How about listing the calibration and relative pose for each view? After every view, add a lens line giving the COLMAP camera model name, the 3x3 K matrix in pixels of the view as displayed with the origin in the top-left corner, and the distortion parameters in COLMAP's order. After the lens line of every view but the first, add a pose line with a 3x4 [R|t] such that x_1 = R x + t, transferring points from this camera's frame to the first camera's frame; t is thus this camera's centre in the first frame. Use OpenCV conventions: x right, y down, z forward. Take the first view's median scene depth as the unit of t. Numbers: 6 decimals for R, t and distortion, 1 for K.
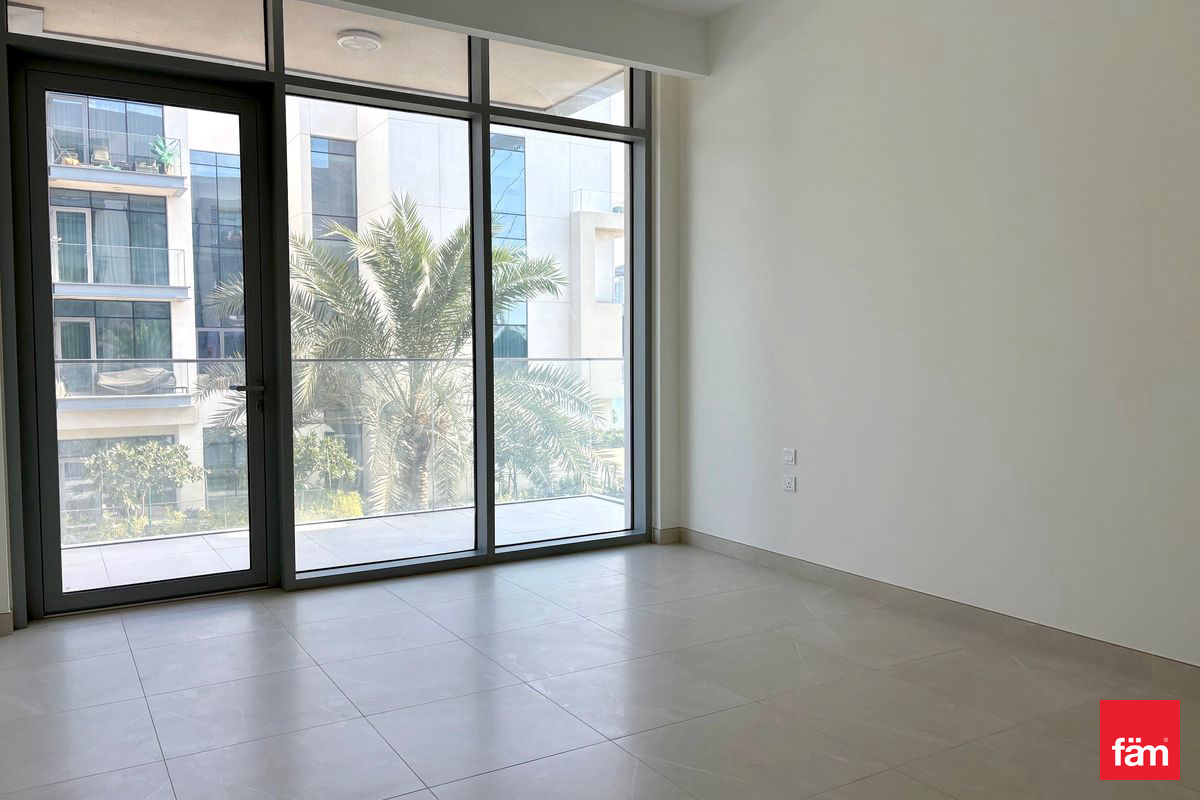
lens RADIAL K [[919.9, 0, 600.0], [0, 919.9, 400.0], [0, 0, 1]] dist [0.035033, -0.065179]
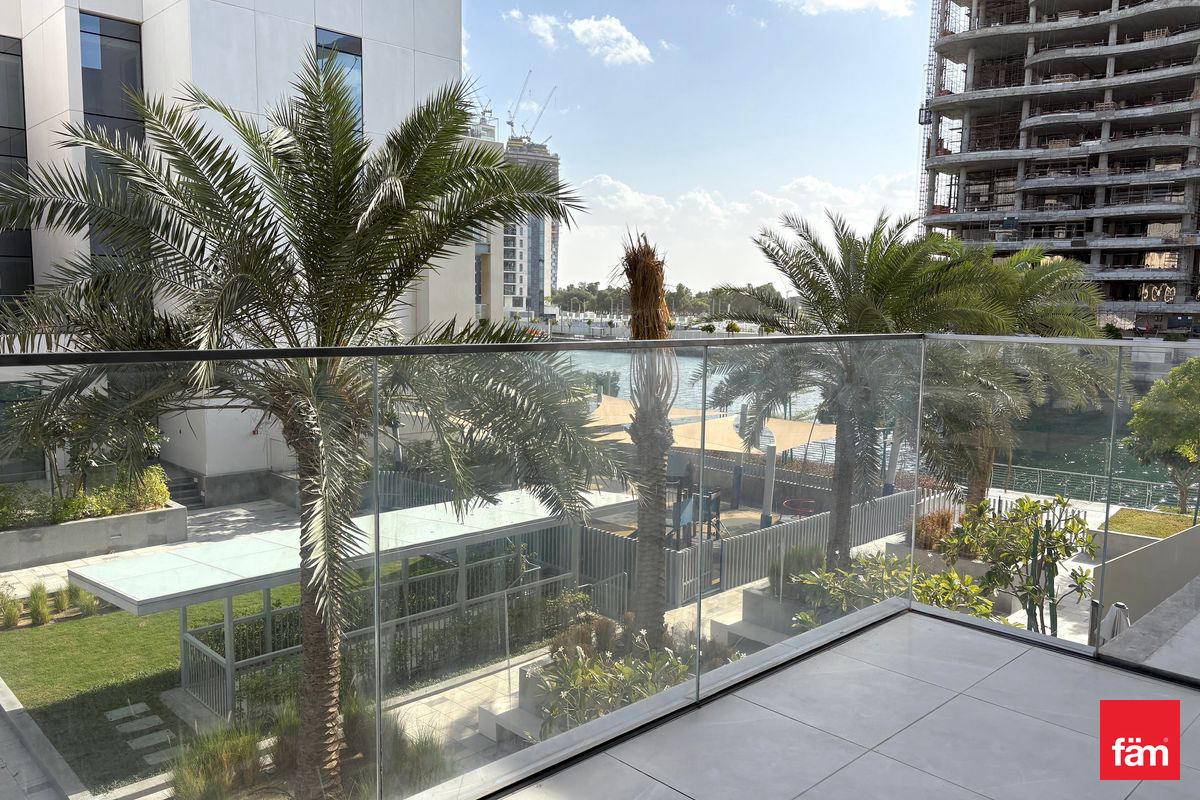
lens RADIAL K [[918.5, 0, 593.1], [0, 918.5, 411.7], [0, 0, 1]] dist [0.045227, -0.083762]
pose [[0.975211, -0.002018, 0.221268, -0.077572], [-0.014398, 0.997261, 0.072551, -0.011517], [-0.220809, -0.073939, 0.972511, 0.145951]]
